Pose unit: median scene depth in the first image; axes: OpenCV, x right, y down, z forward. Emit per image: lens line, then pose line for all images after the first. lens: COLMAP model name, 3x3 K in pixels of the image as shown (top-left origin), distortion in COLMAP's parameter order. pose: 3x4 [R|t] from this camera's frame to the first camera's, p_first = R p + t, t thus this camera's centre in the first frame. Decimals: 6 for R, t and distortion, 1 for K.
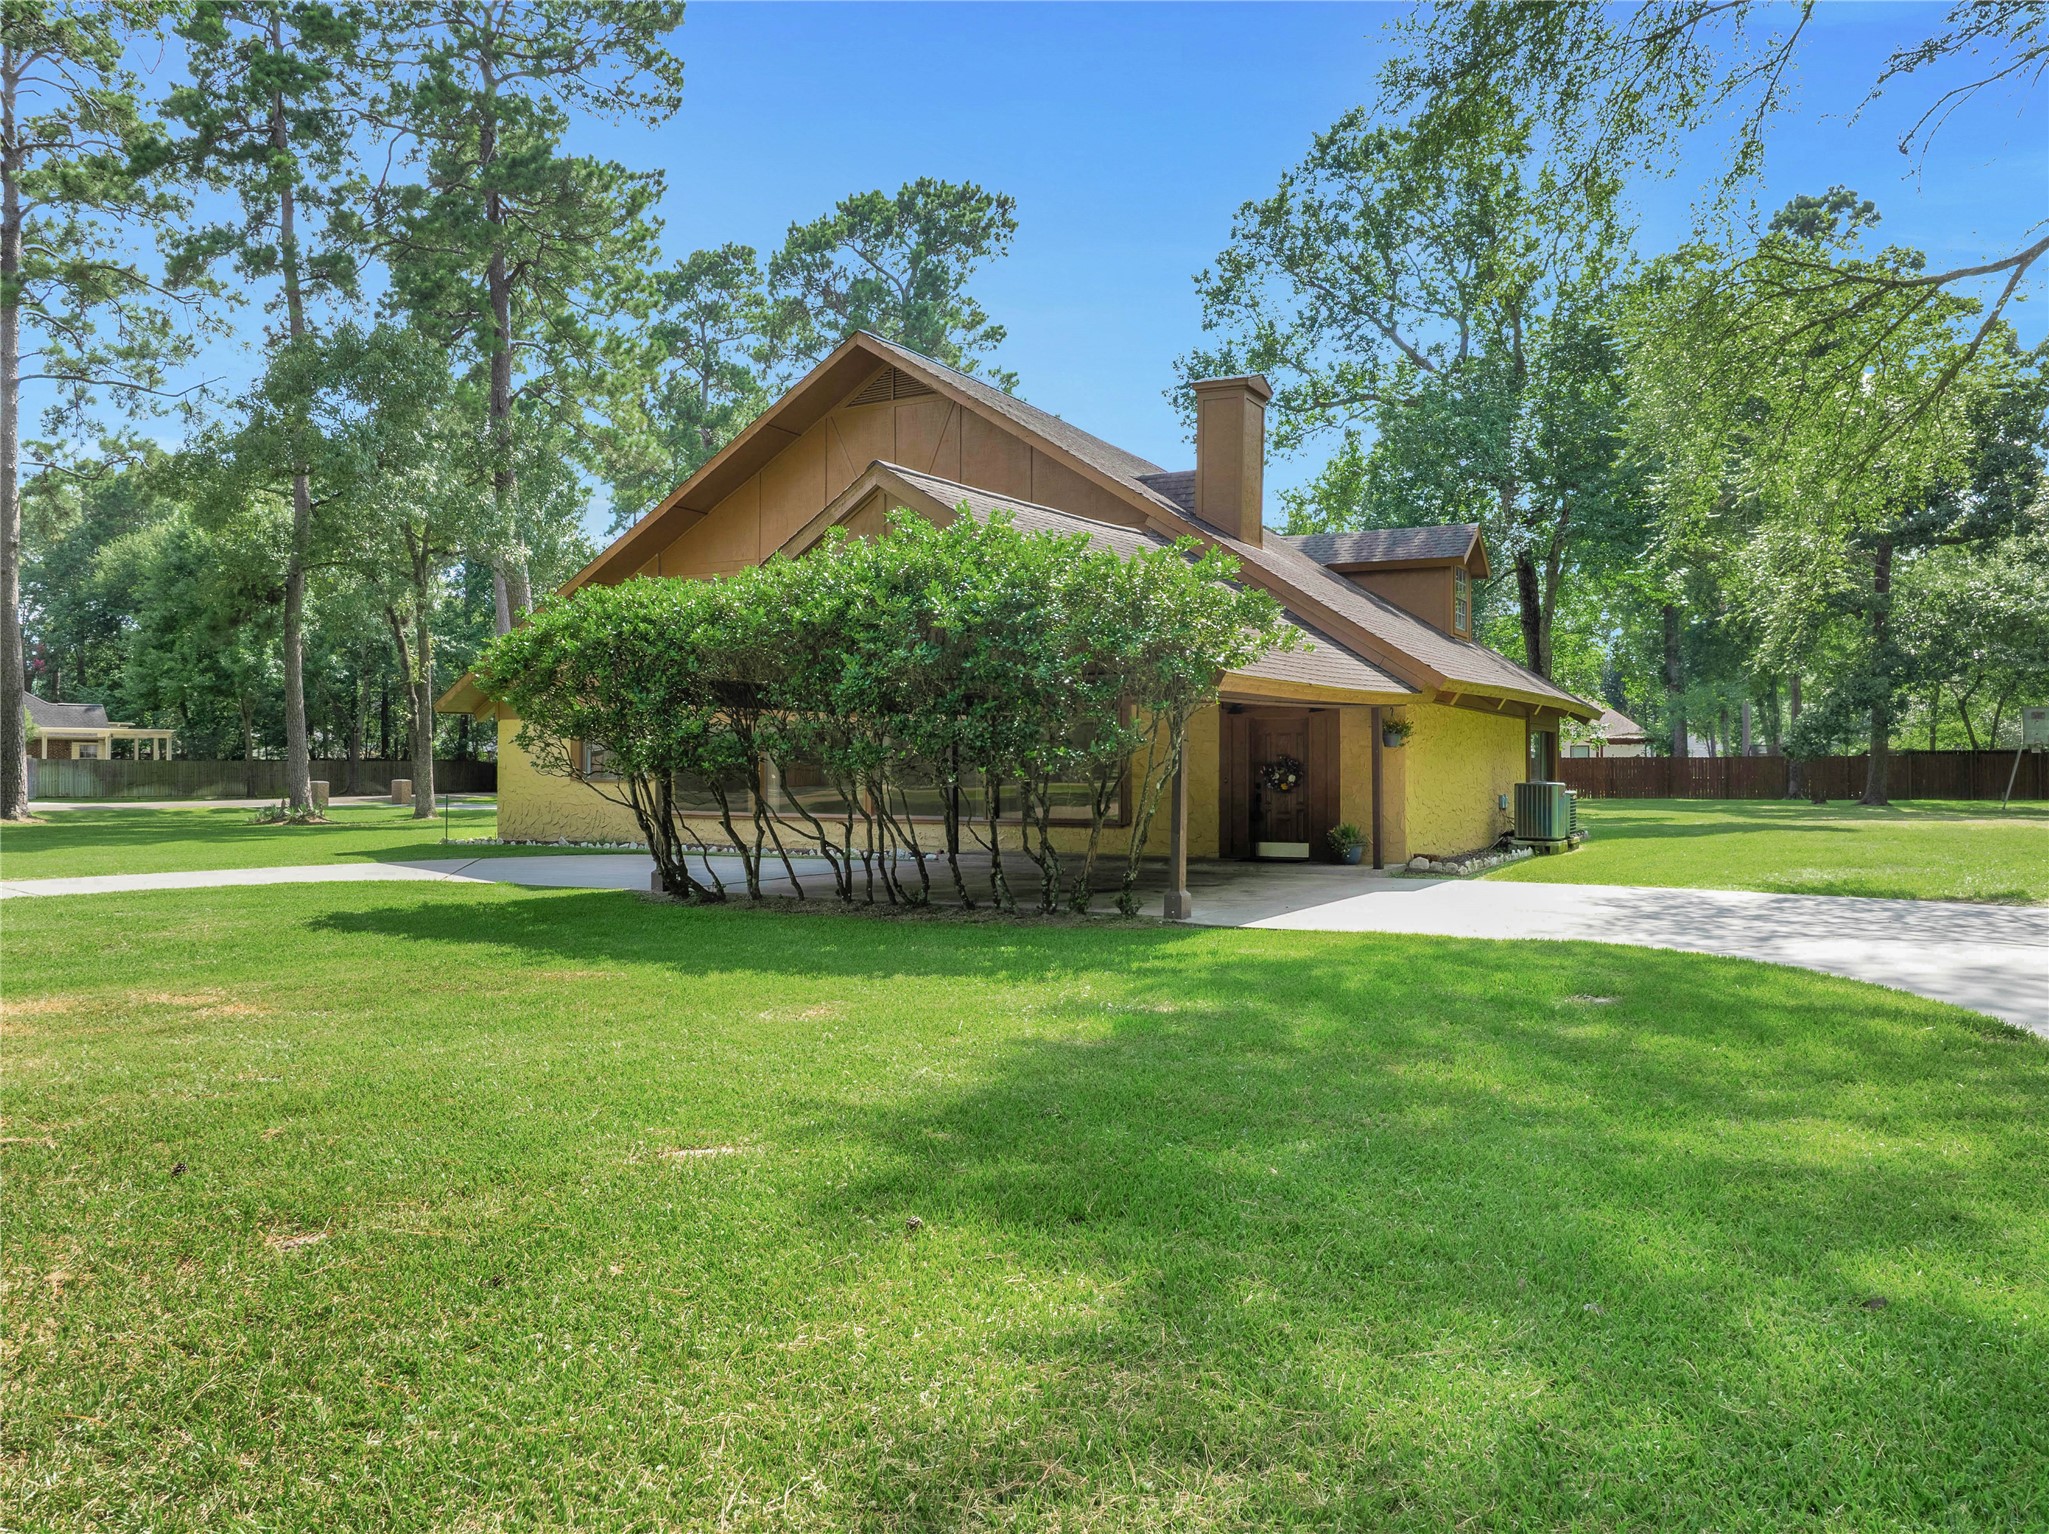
lens RADIAL K [[1444.6, 0, 1024.5], [0, 1444.6, 767.0], [0, 0, 1]] dist [-0.006920, -0.003654]
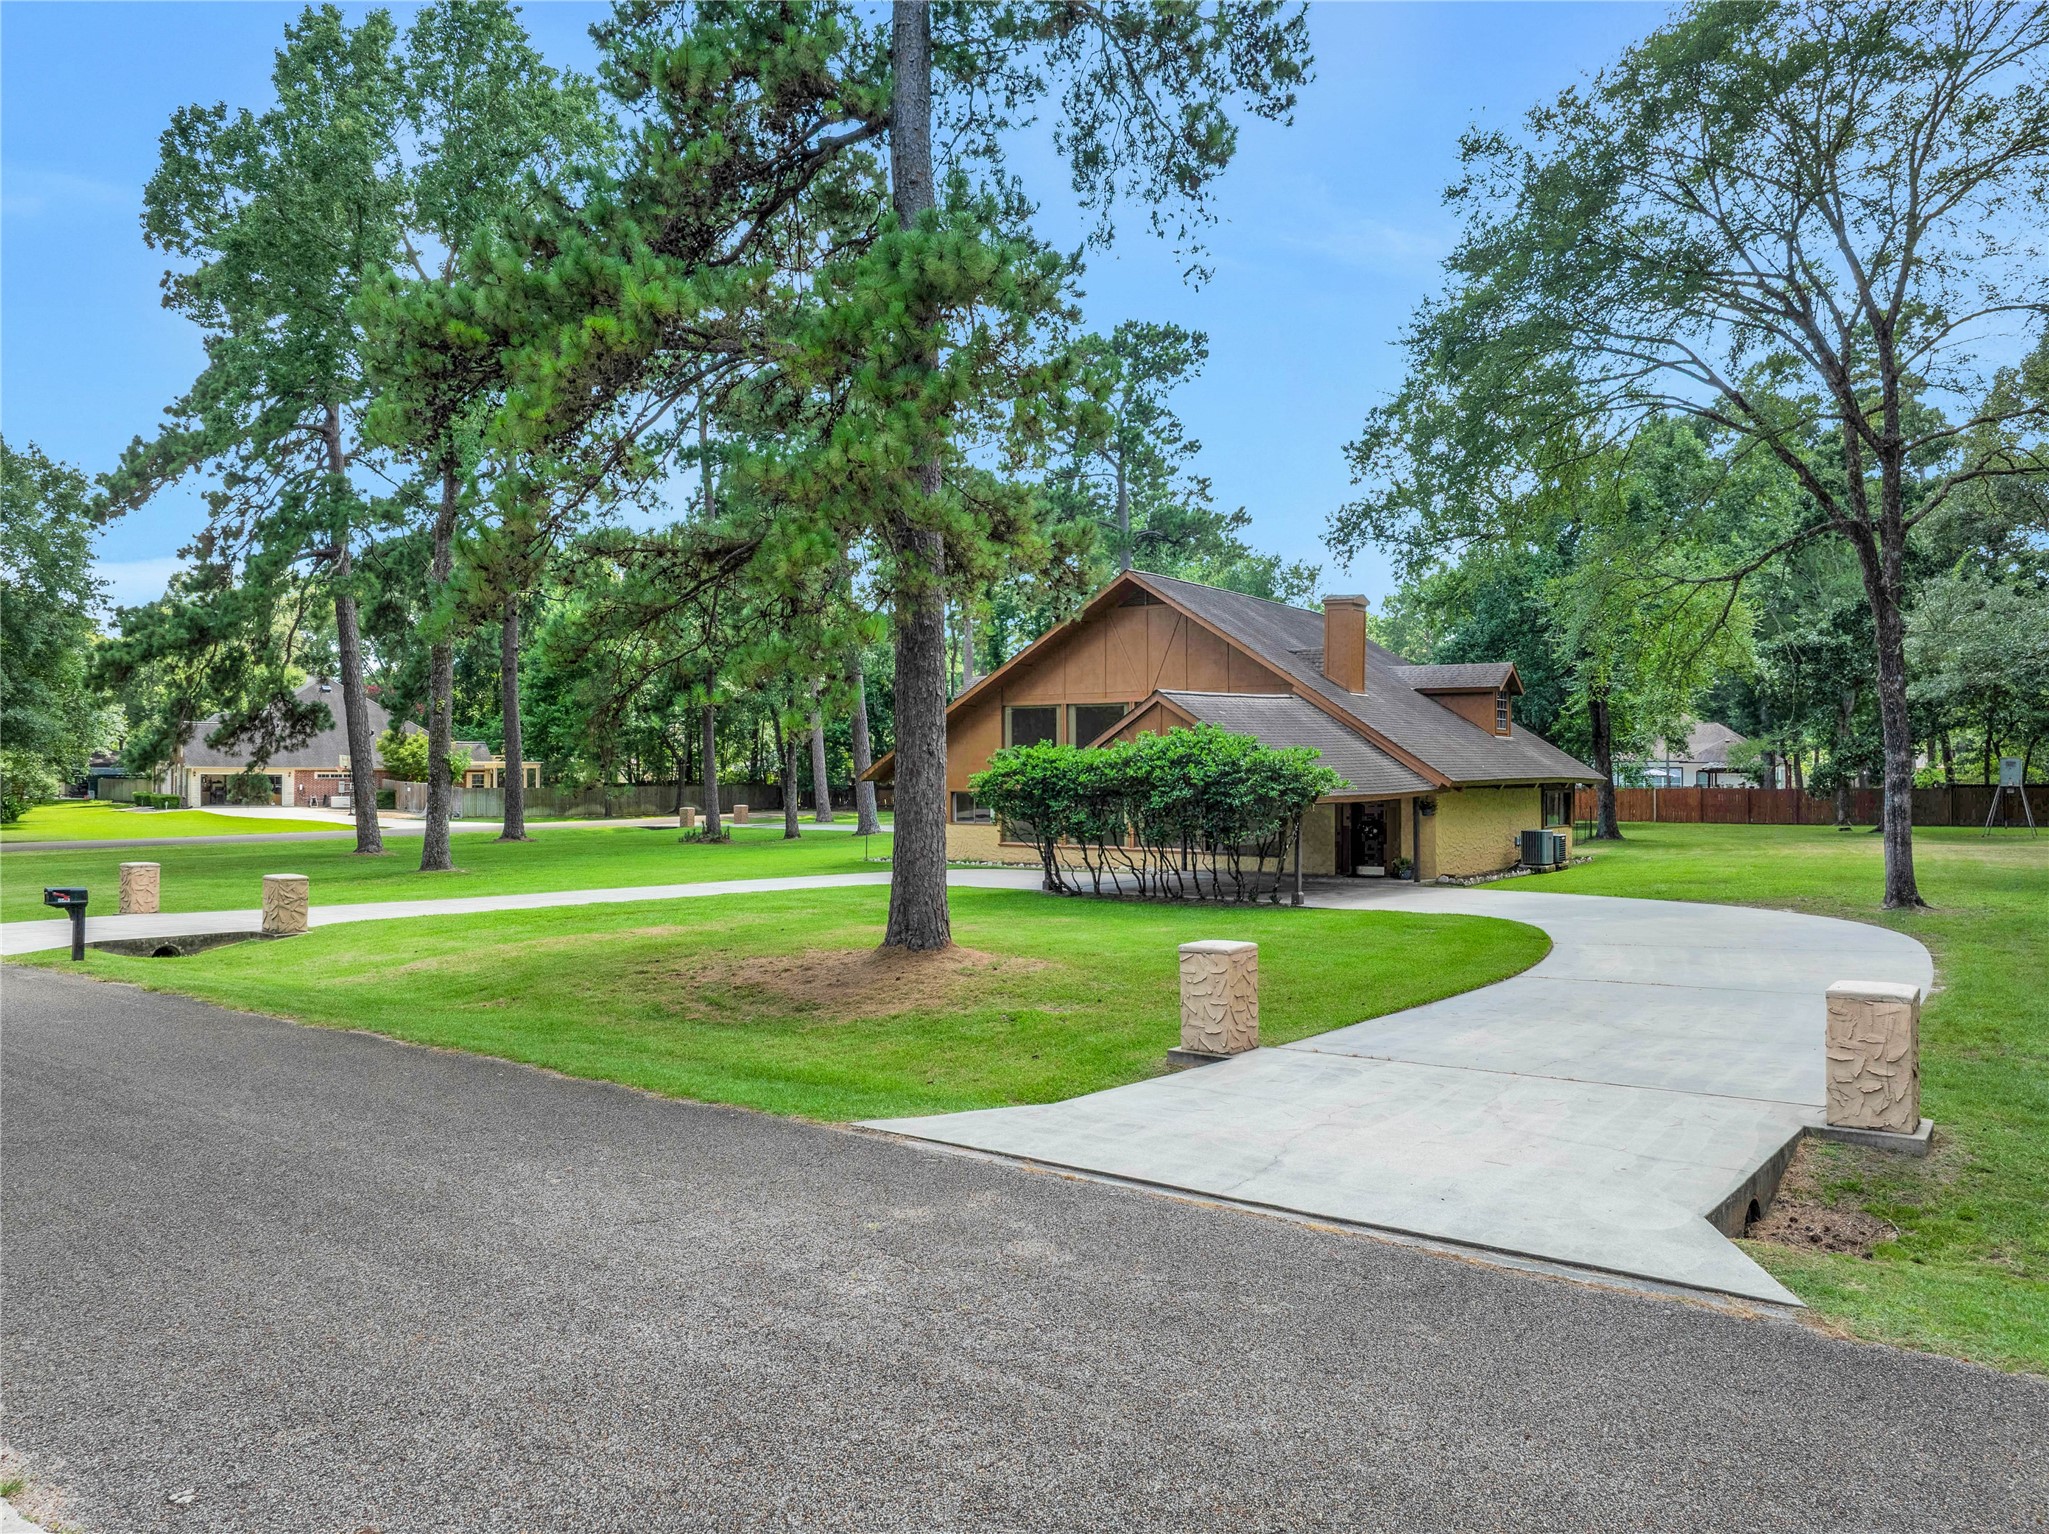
lens RADIAL K [[1444.6, 0, 1024.5], [0, 1444.6, 767.0], [0, 0, 1]] dist [-0.006920, -0.003654]
pose [[0.991863, -0.001925, -0.127296, -0.008545], [0.001403, 0.999990, -0.004193, -0.030392], [0.127303, 0.003980, 0.991856, -0.392845]]
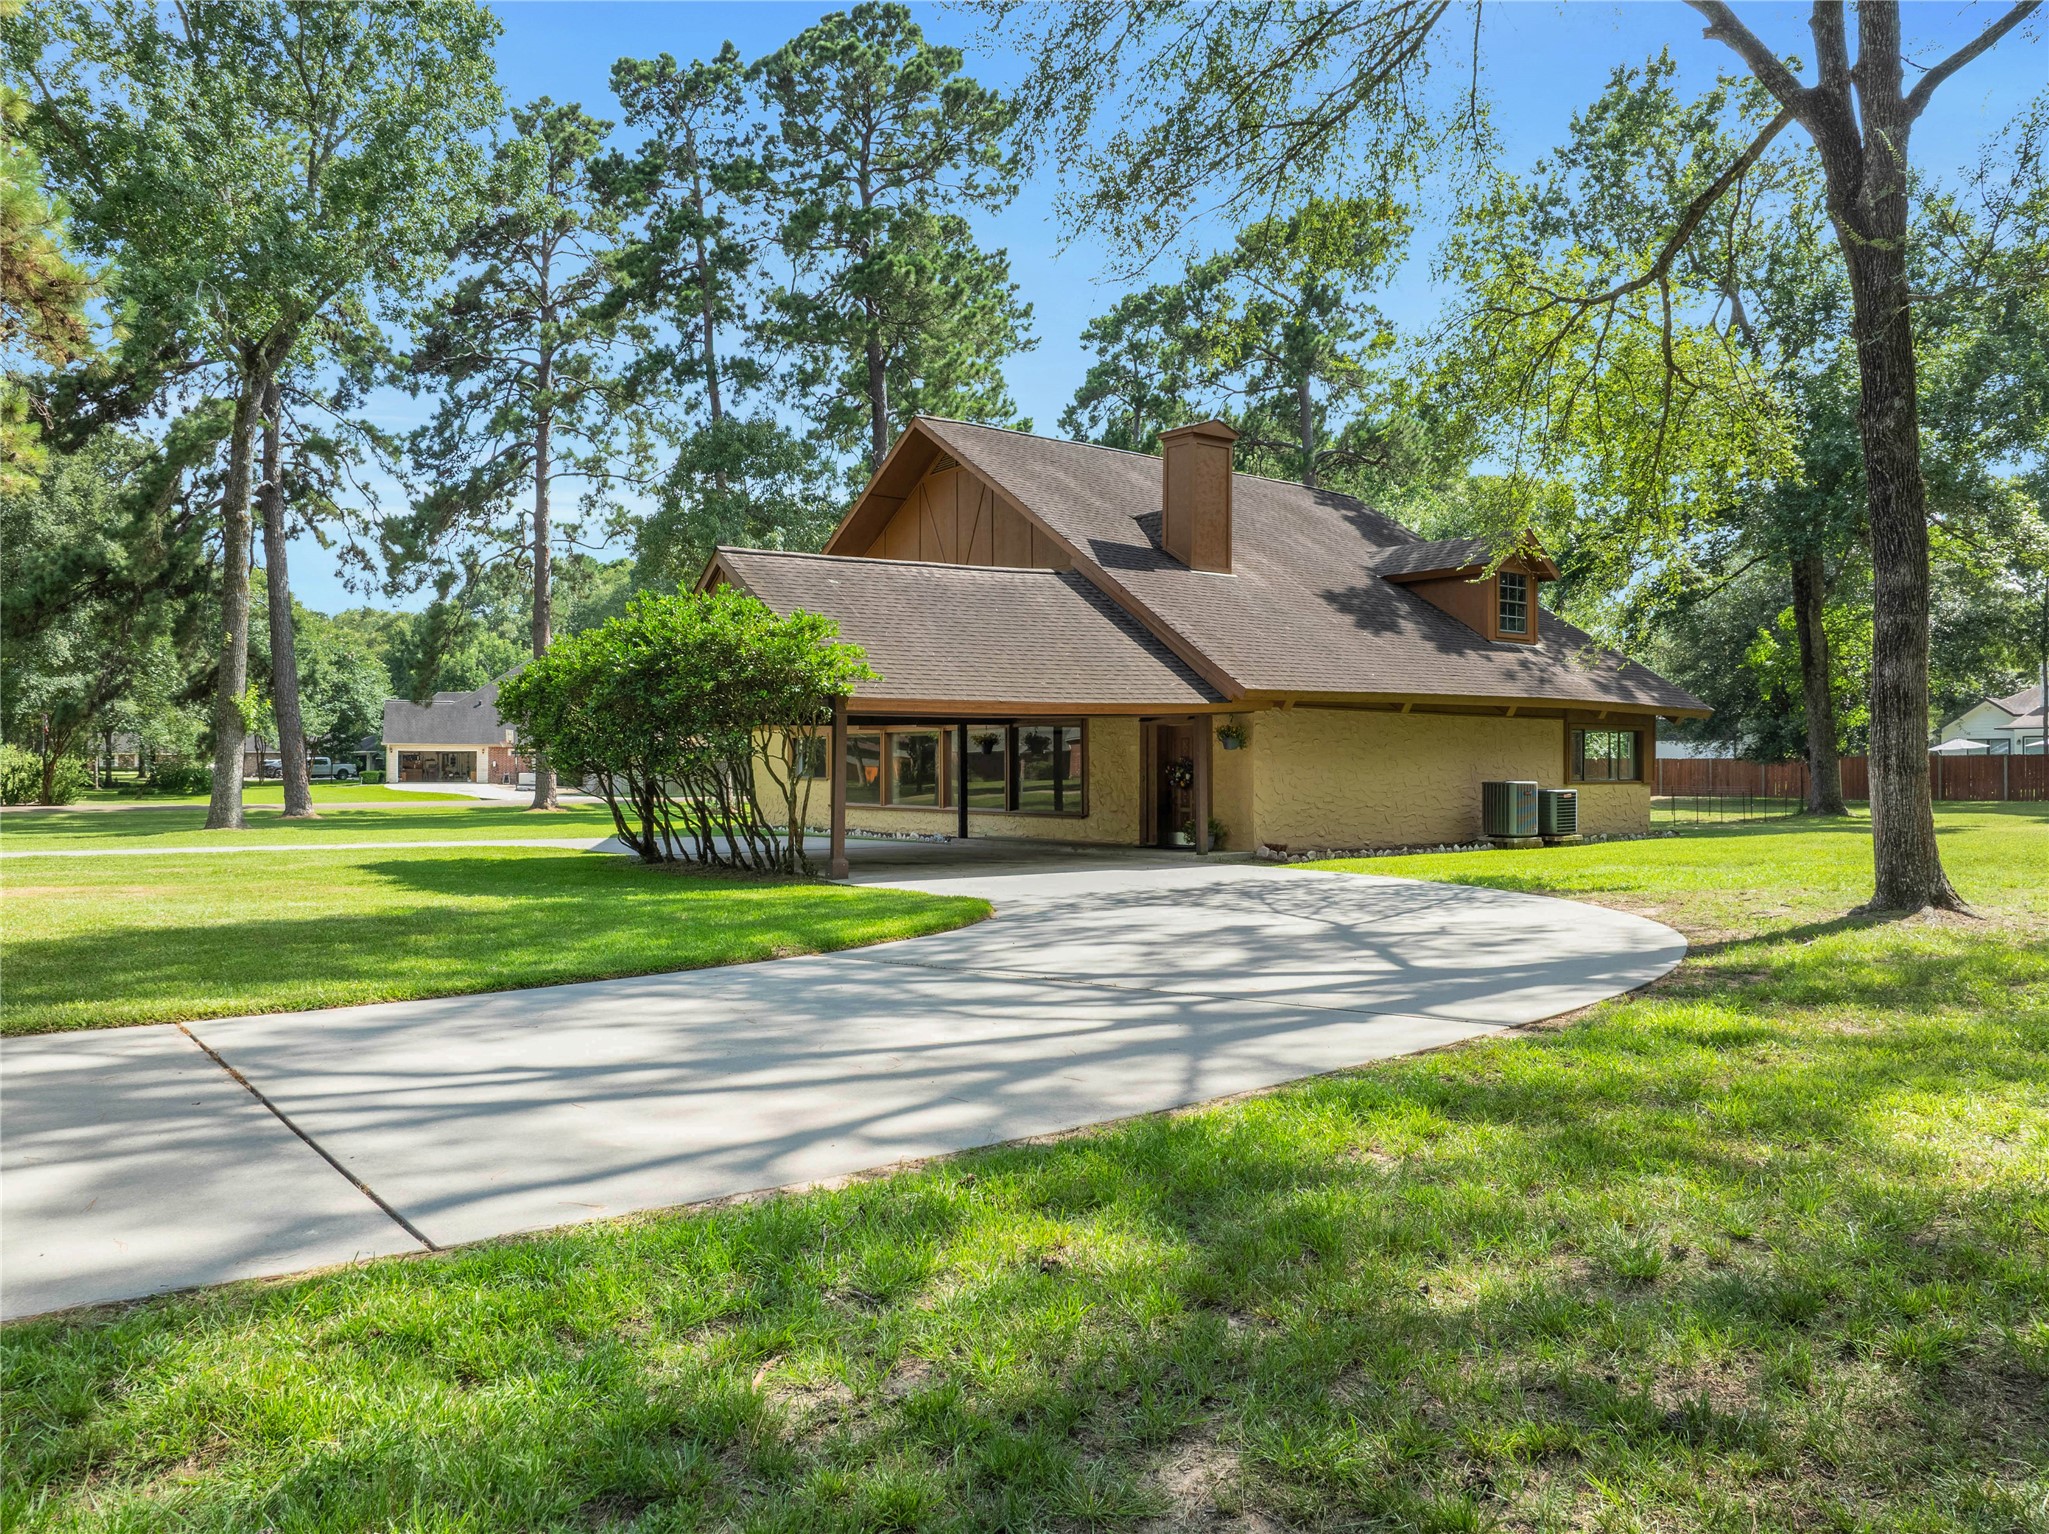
lens RADIAL K [[1444.6, 0, 1024.5], [0, 1444.6, 767.0], [0, 0, 1]] dist [-0.006920, -0.003654]
pose [[0.917332, -0.002284, -0.398117, 0.247809], [0.001255, 0.999995, -0.002845, 0.002136], [0.398122, 0.002110, 0.917330, -0.052821]]
